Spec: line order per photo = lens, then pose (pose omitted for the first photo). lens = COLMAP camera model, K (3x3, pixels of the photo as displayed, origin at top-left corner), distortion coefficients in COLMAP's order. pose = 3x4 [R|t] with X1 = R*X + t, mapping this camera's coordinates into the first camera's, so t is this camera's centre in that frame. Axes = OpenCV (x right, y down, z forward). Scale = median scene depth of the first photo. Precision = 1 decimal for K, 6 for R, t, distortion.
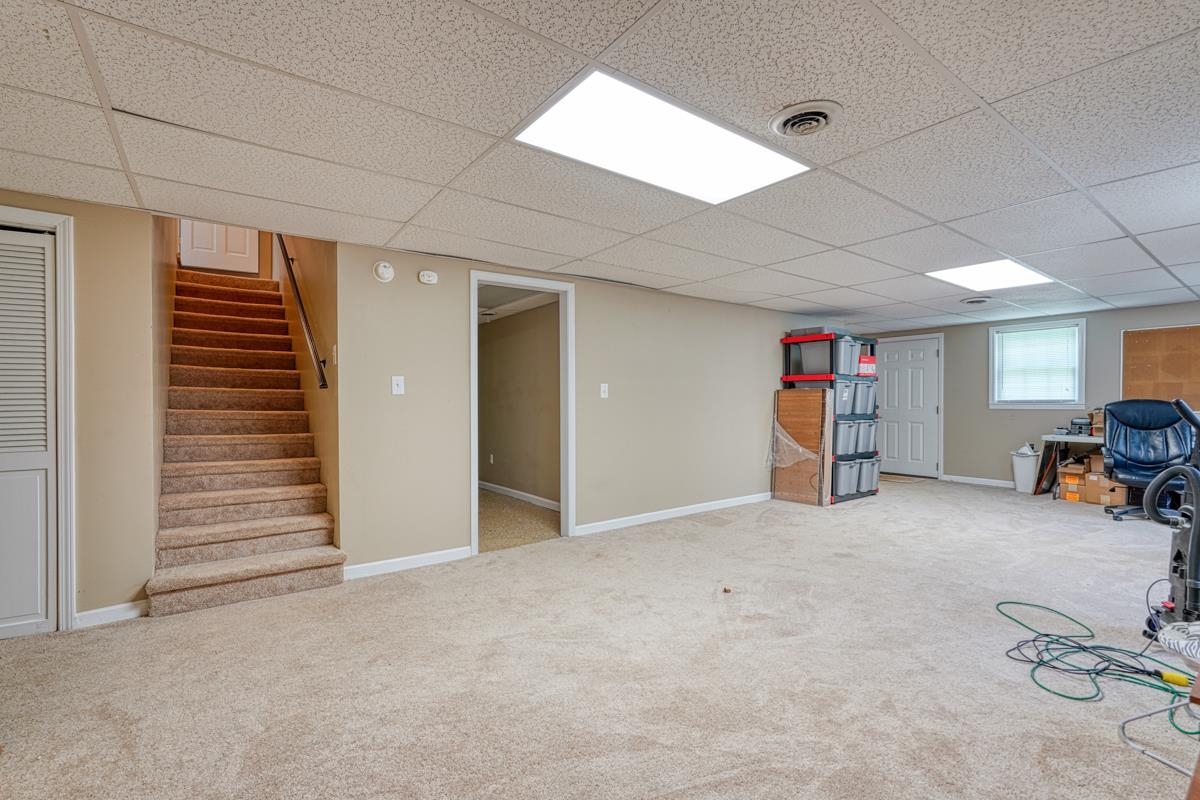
lens RADIAL K [[526.9, 0, 595.2], [0, 526.9, 387.0], [0, 0, 1]] dist [-0.008202, 0.000865]
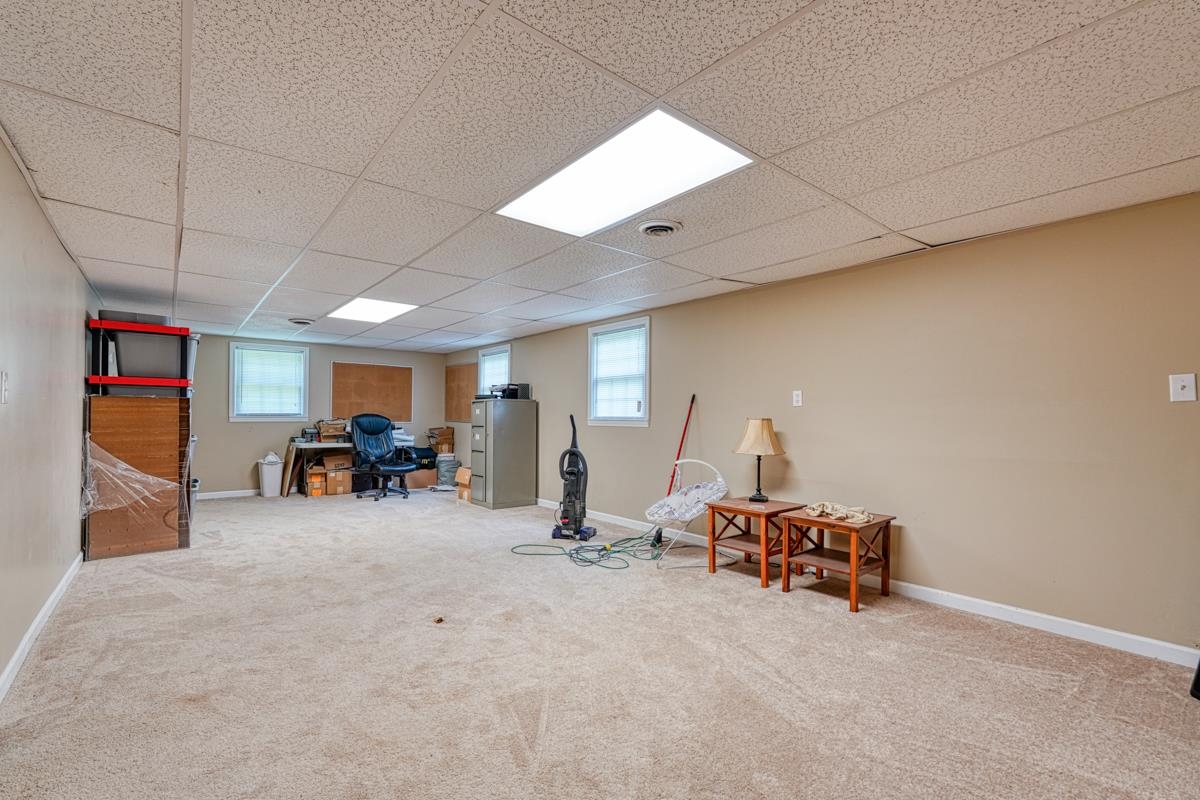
lens RADIAL K [[526.9, 0, 595.5], [0, 526.9, 410.4], [0, 0, 1]] dist [-0.008202, 0.000865]
pose [[-0.040572, 0.010892, 0.999117, -0.365212], [-0.033209, 0.999373, -0.012243, 0.010777], [-0.998625, -0.033676, -0.040185, 0.411403]]
